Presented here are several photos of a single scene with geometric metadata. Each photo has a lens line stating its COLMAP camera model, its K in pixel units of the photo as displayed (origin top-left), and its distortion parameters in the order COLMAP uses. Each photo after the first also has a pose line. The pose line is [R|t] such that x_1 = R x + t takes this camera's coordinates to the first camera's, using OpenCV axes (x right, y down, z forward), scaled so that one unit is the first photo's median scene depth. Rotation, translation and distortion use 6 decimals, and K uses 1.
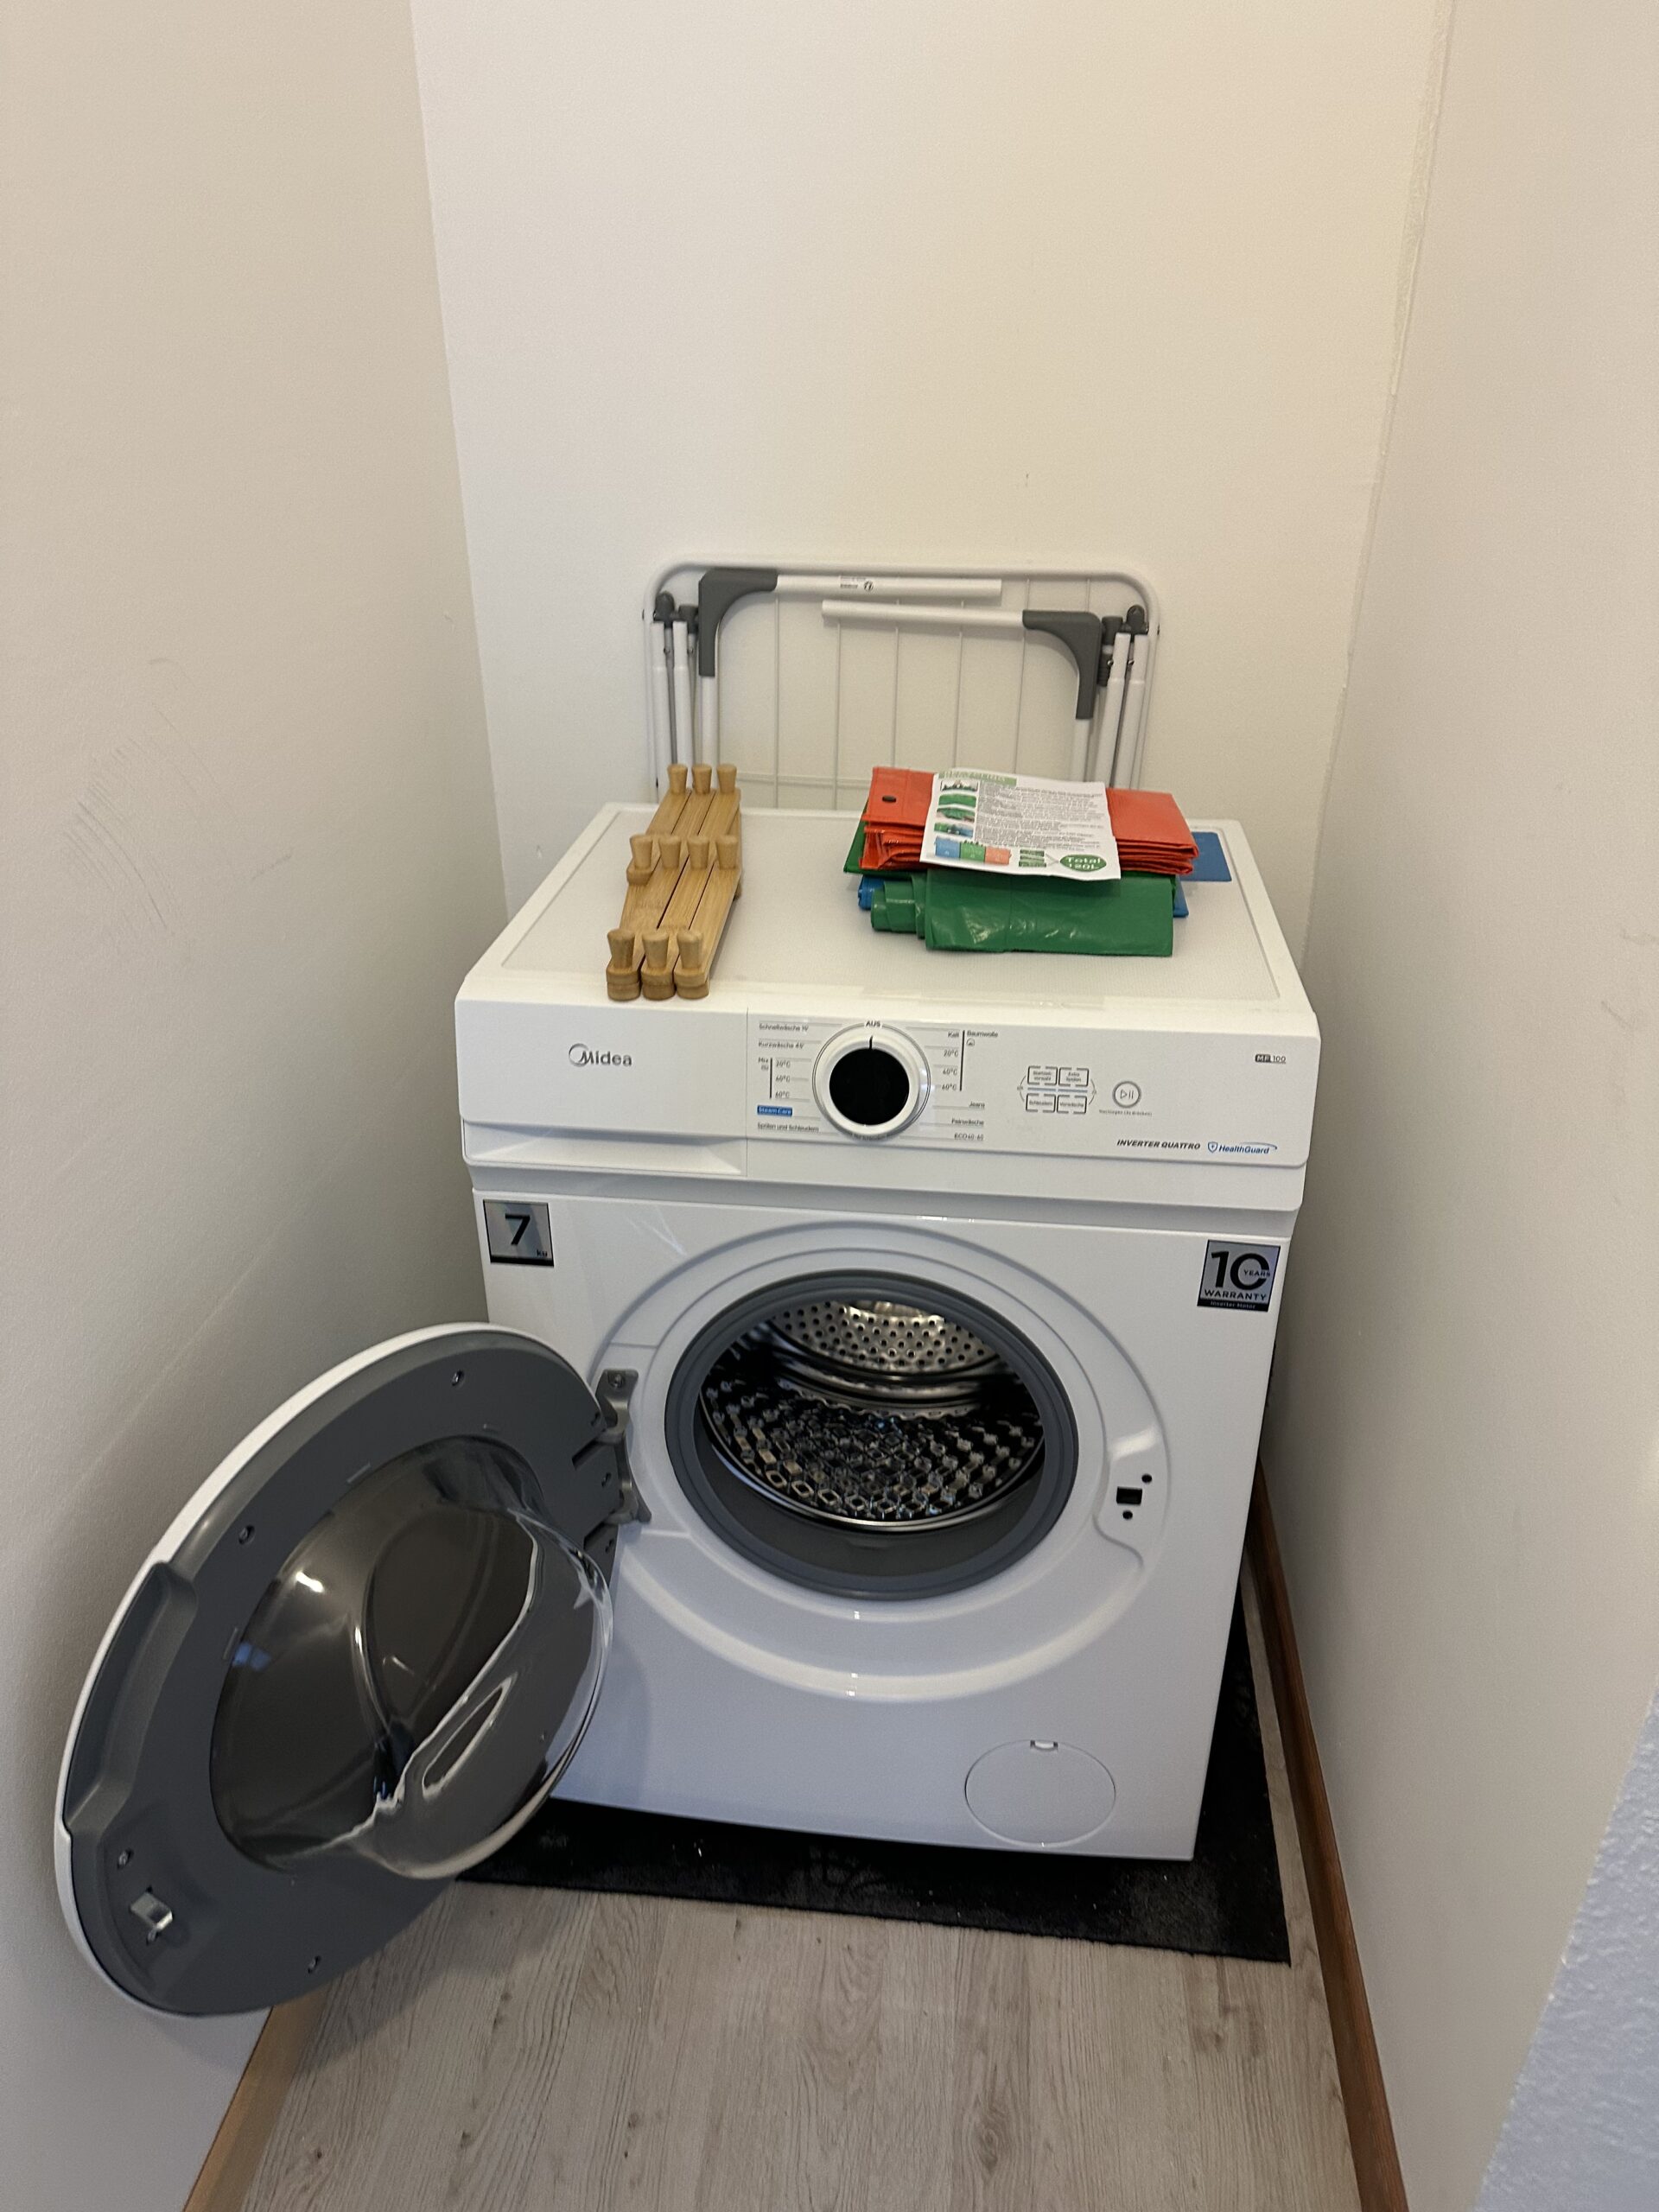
lens RADIAL K [[1552.4, 0, 830.8], [0, 1552.4, 1123.6], [0, 0, 1]] dist [0.047440, -0.057400]
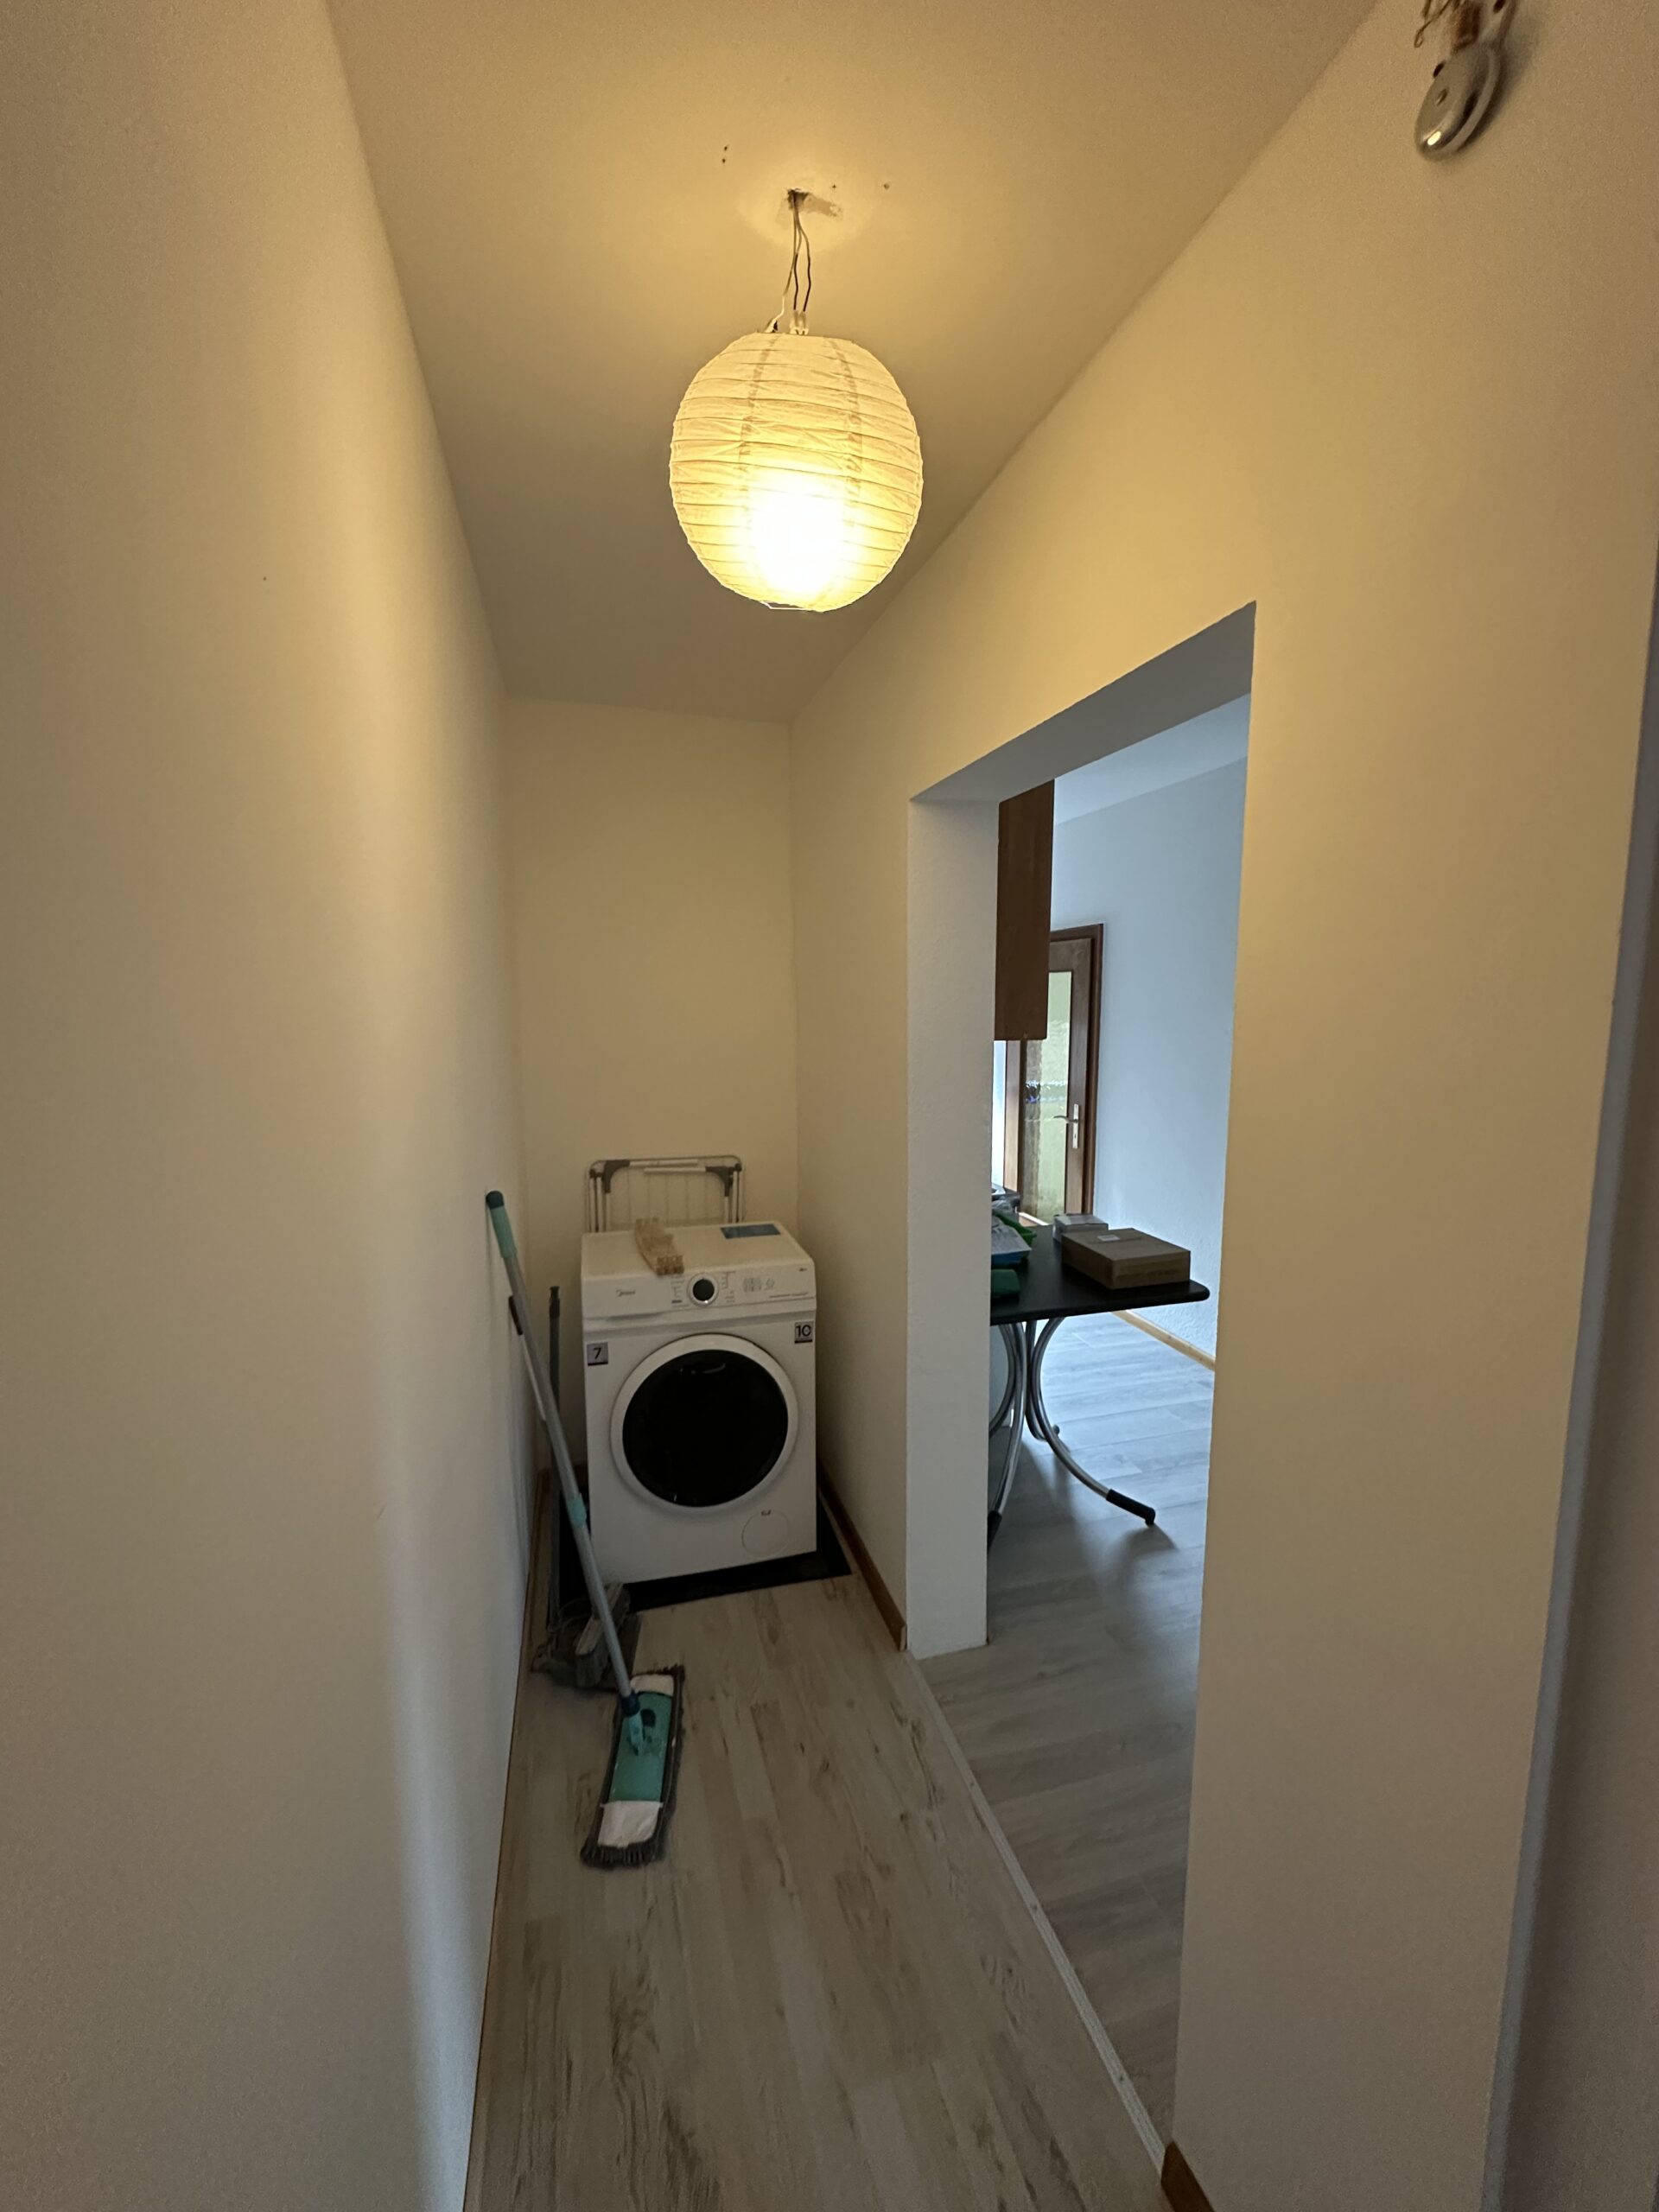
lens RADIAL K [[891.6, 0, 814.7], [0, 891.6, 1107.5], [0, 0, 1]] dist [-0.002812, 0.000622]
pose [[0.933794, -0.043096, 0.355206, -0.366574], [0.171783, 0.924826, -0.339392, 0.269188], [-0.313877, 0.377941, 0.871000, -0.872708]]
